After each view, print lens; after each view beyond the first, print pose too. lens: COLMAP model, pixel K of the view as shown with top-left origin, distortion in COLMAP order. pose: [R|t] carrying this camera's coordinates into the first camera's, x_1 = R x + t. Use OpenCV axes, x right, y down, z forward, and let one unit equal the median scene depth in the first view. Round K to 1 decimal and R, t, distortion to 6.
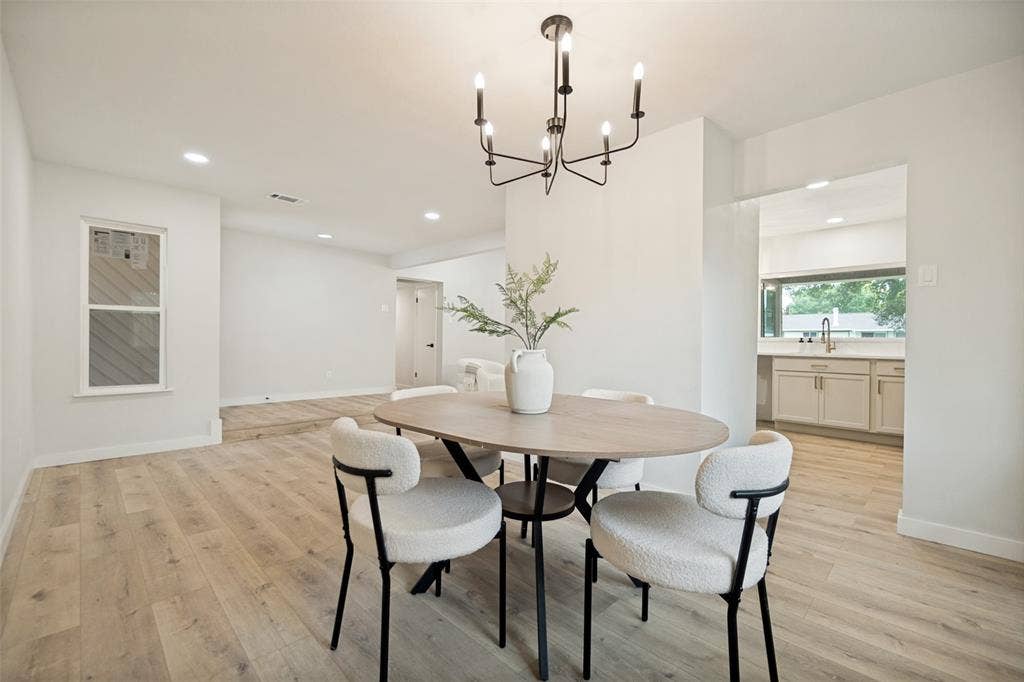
lens RADIAL K [[438.9, 0, 512.0], [0, 438.9, 341.0], [0, 0, 1]] dist [-0.000136, 0.000016]
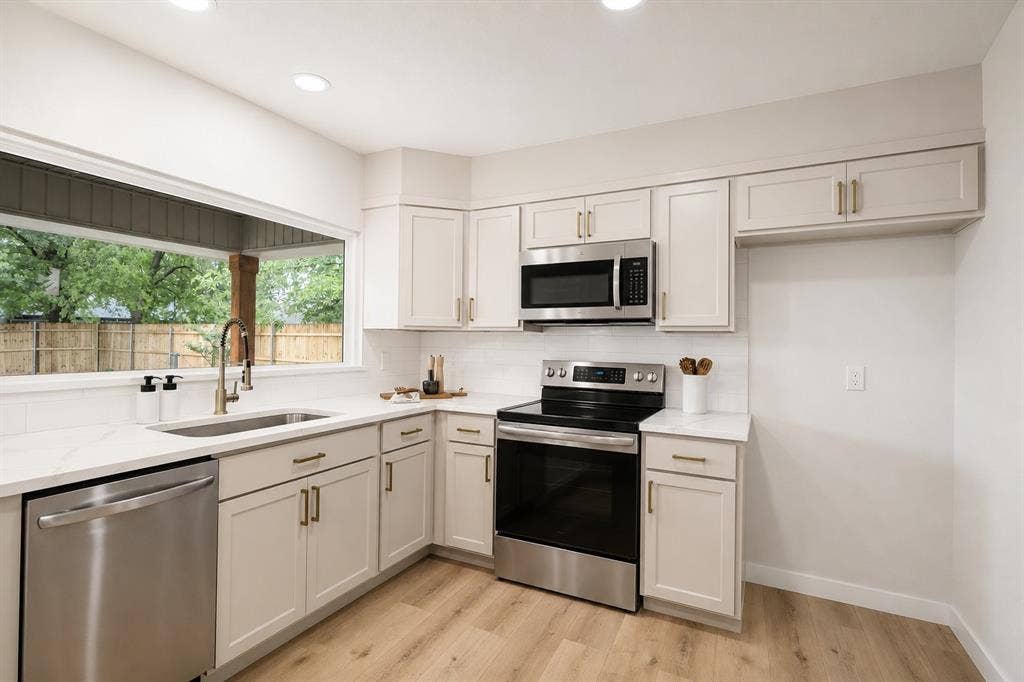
lens RADIAL K [[478.5, 0, 512.0], [0, 478.5, 341.0], [0, 0, 1]] dist [0.000124, -0.000027]
pose [[-0.311745, -0.012295, 0.950086, 0.274616], [-0.021953, 0.999743, 0.005734, -0.046077], [-0.949912, -0.019069, -0.311934, 0.966496]]
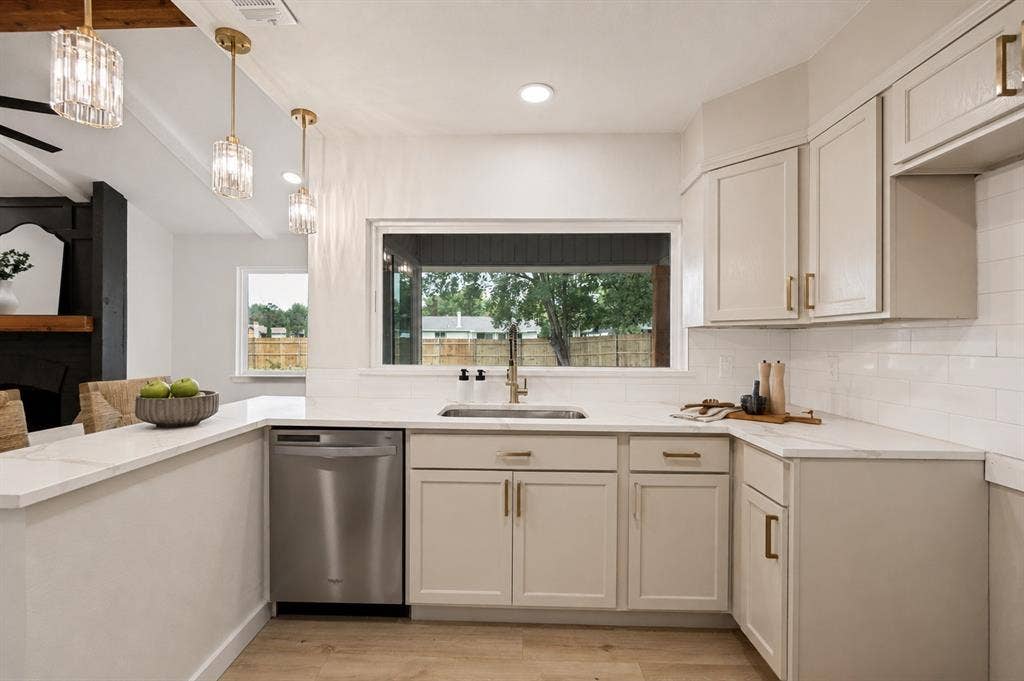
lens RADIAL K [[452.3, 0, 512.0], [0, 452.3, 340.5], [0, 0, 1]] dist [0.000812, -0.000017]
pose [[0.725960, -0.002988, 0.687730, 0.430889], [0.001330, 0.999995, 0.002941, -0.042160], [-0.687735, -0.001220, 0.725960, 0.718681]]
